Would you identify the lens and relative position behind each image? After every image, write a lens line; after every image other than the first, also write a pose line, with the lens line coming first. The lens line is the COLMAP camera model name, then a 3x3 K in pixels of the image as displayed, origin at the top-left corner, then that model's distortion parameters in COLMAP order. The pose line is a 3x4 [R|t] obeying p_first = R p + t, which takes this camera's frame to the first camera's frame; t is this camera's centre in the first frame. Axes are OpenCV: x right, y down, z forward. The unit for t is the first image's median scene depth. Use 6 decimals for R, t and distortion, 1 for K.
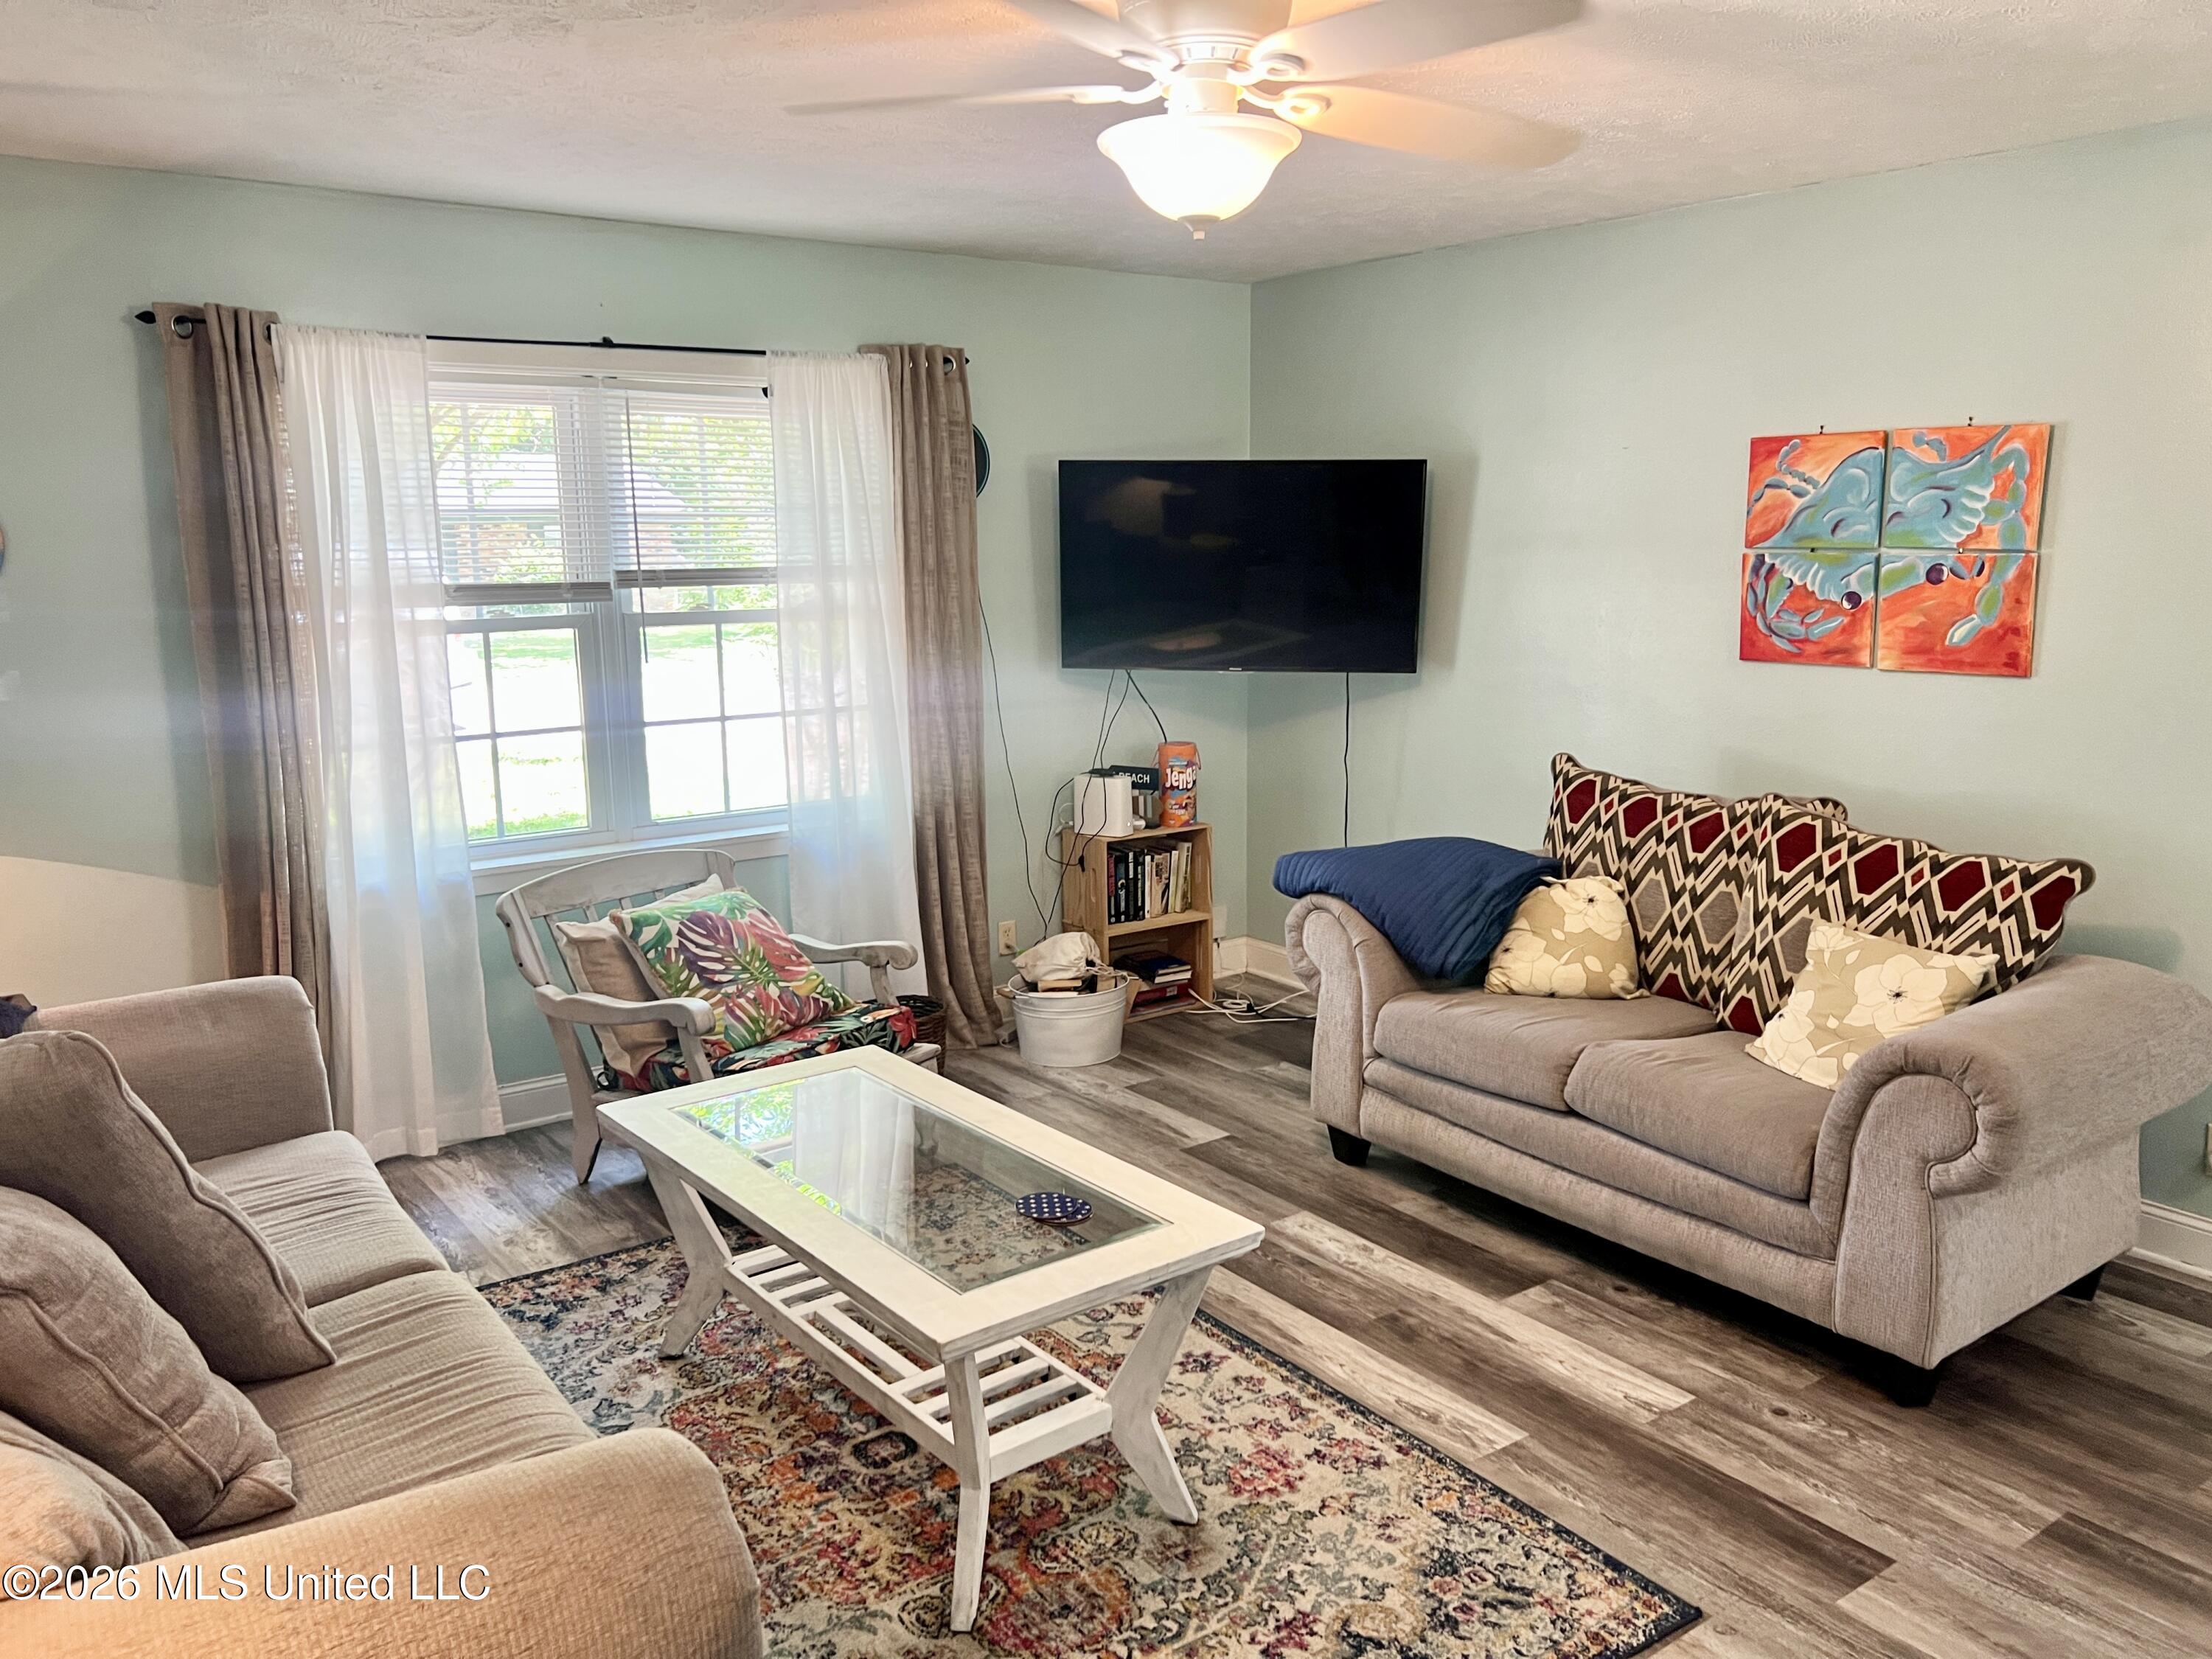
lens RADIAL K [[1662.0, 0, 1116.1], [0, 1662.0, 822.5], [0, 0, 1]] dist [0.050774, -0.058046]
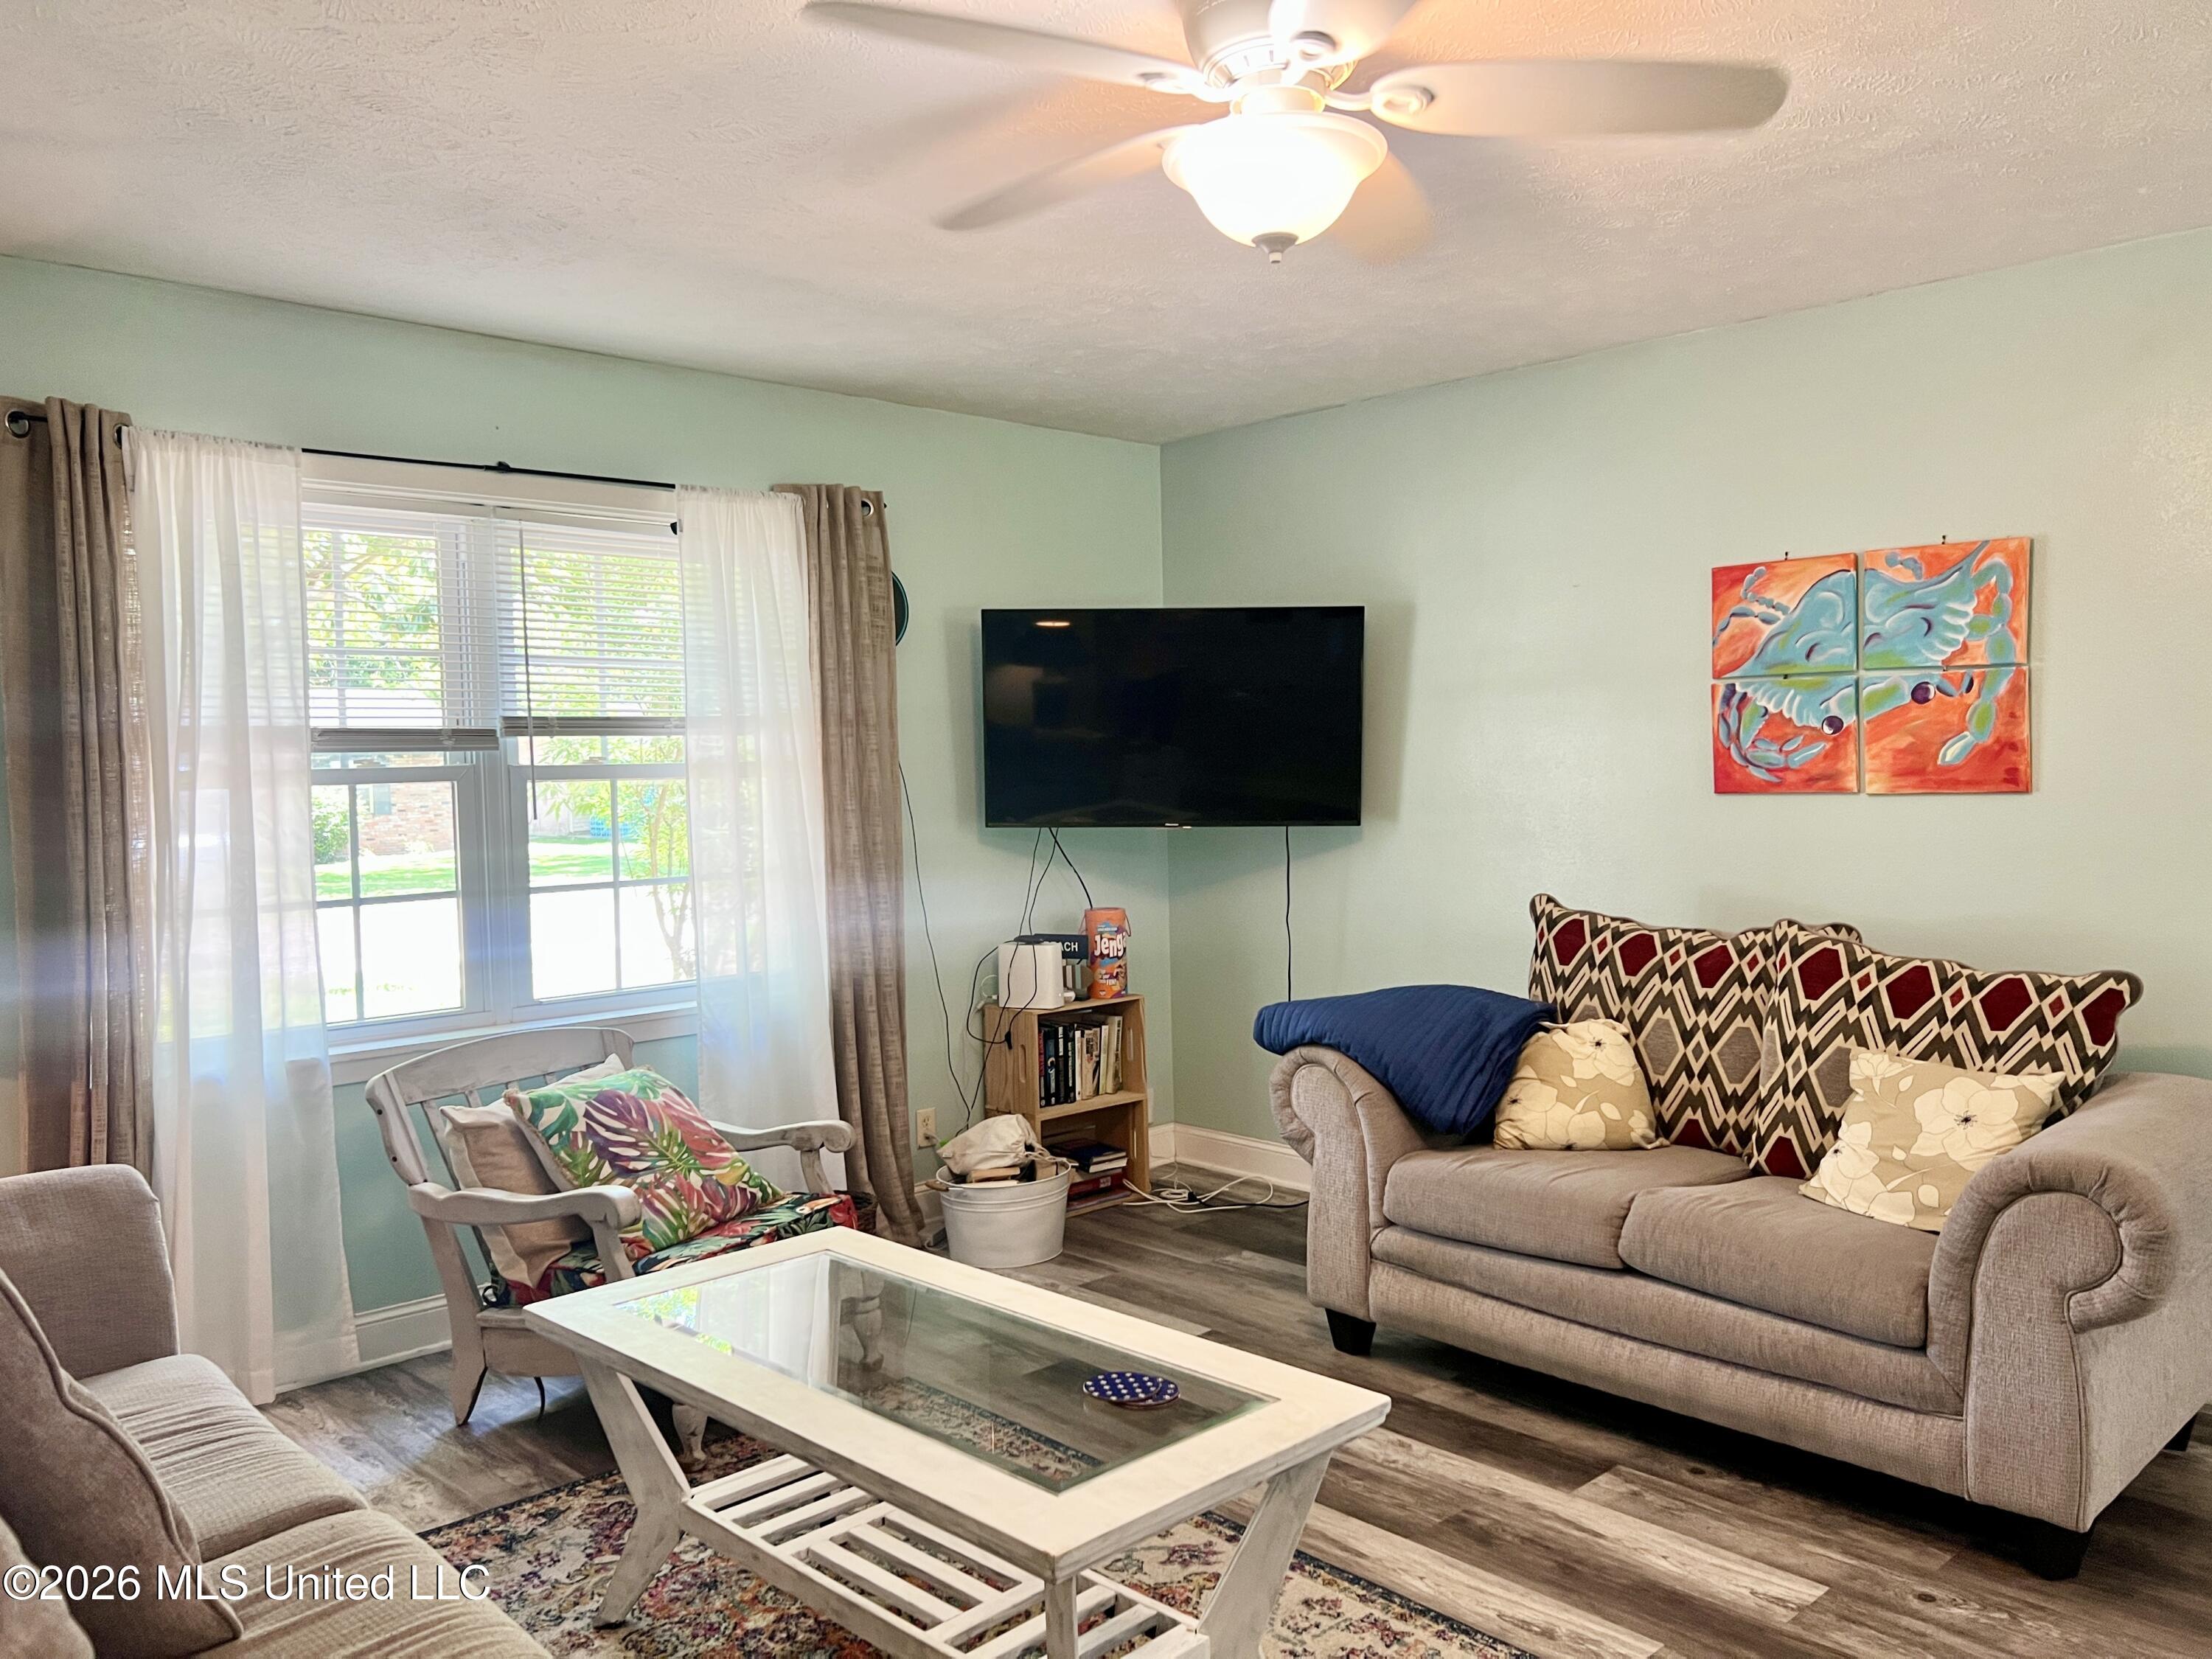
lens RADIAL K [[1662.0, 0, 1112.2], [0, 1662.0, 829.4], [0, 0, 1]] dist [0.050774, -0.058046]
pose [[0.992980, -0.015753, 0.117228, -0.095108], [0.031640, 0.990350, -0.134929, 0.047341], [-0.113971, 0.137691, 0.983896, 0.104104]]
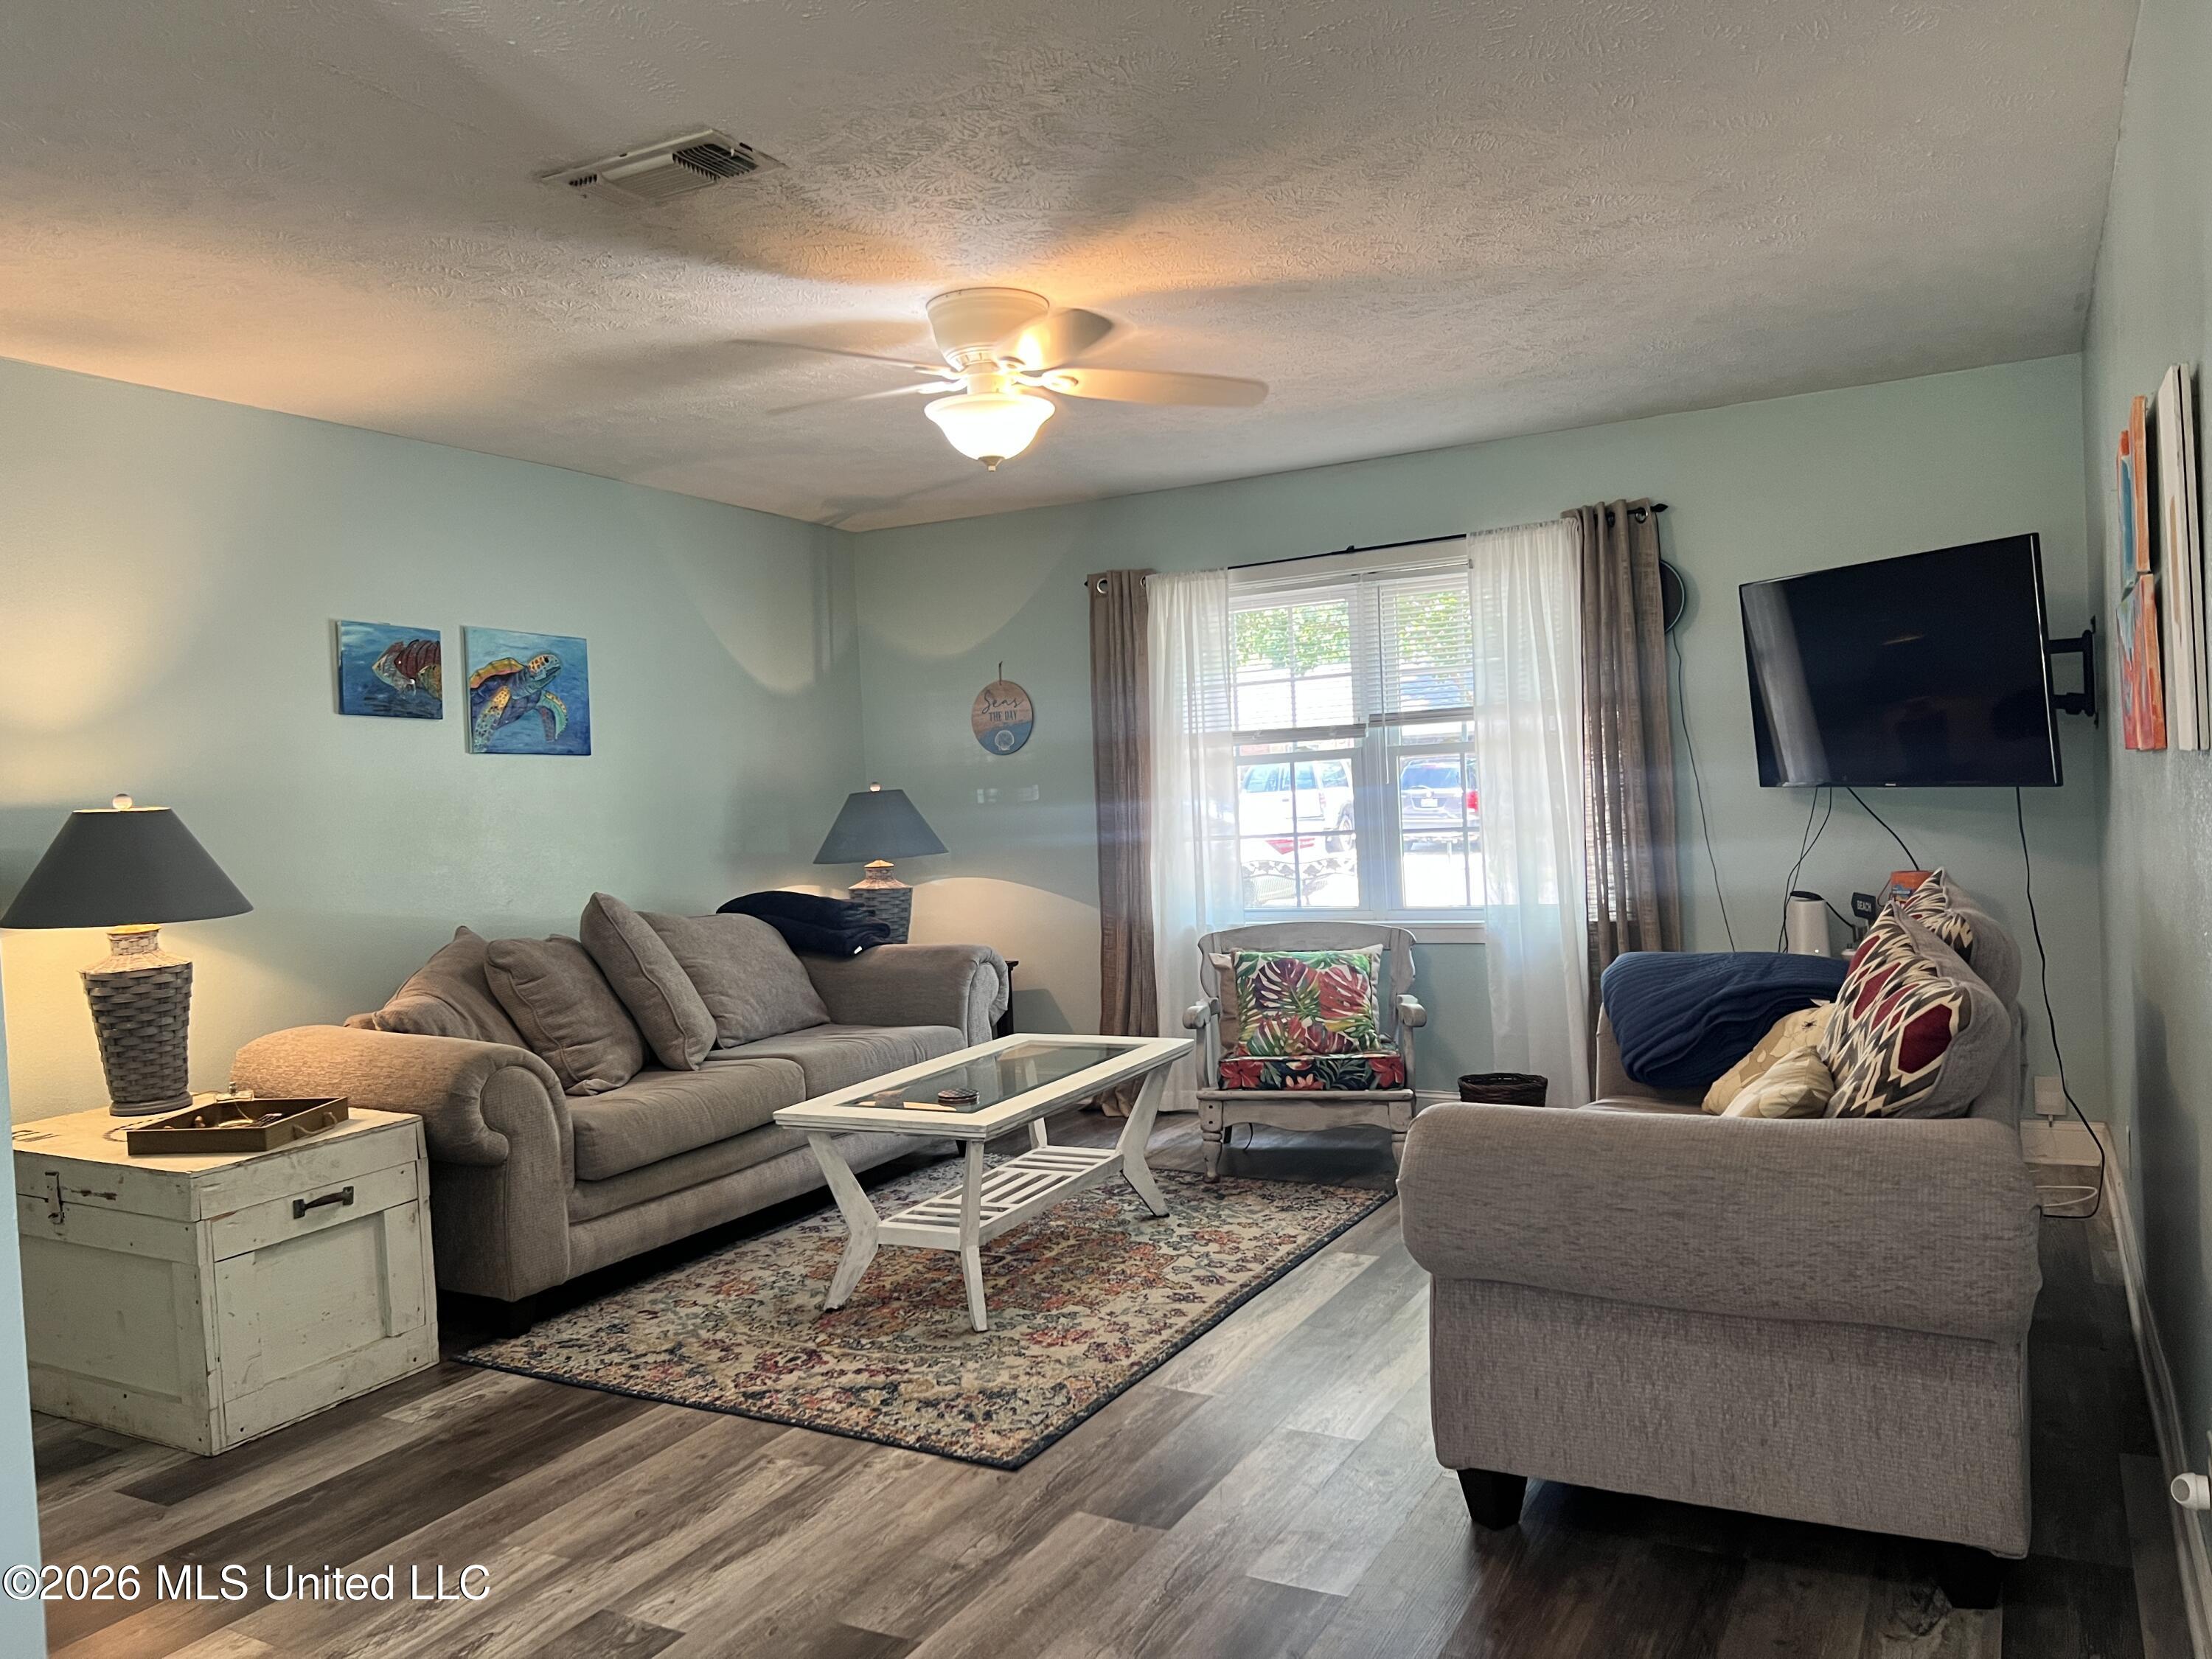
lens RADIAL K [[1662.0, 0, 1096.3], [0, 1662.0, 839.6], [0, 0, 1]] dist [0.050774, -0.058046]
pose [[0.420021, 0.015182, -0.907388, 0.961410], [-0.112824, 0.992977, -0.035611, 0.024842], [0.900474, 0.117332, 0.418784, 0.301916]]
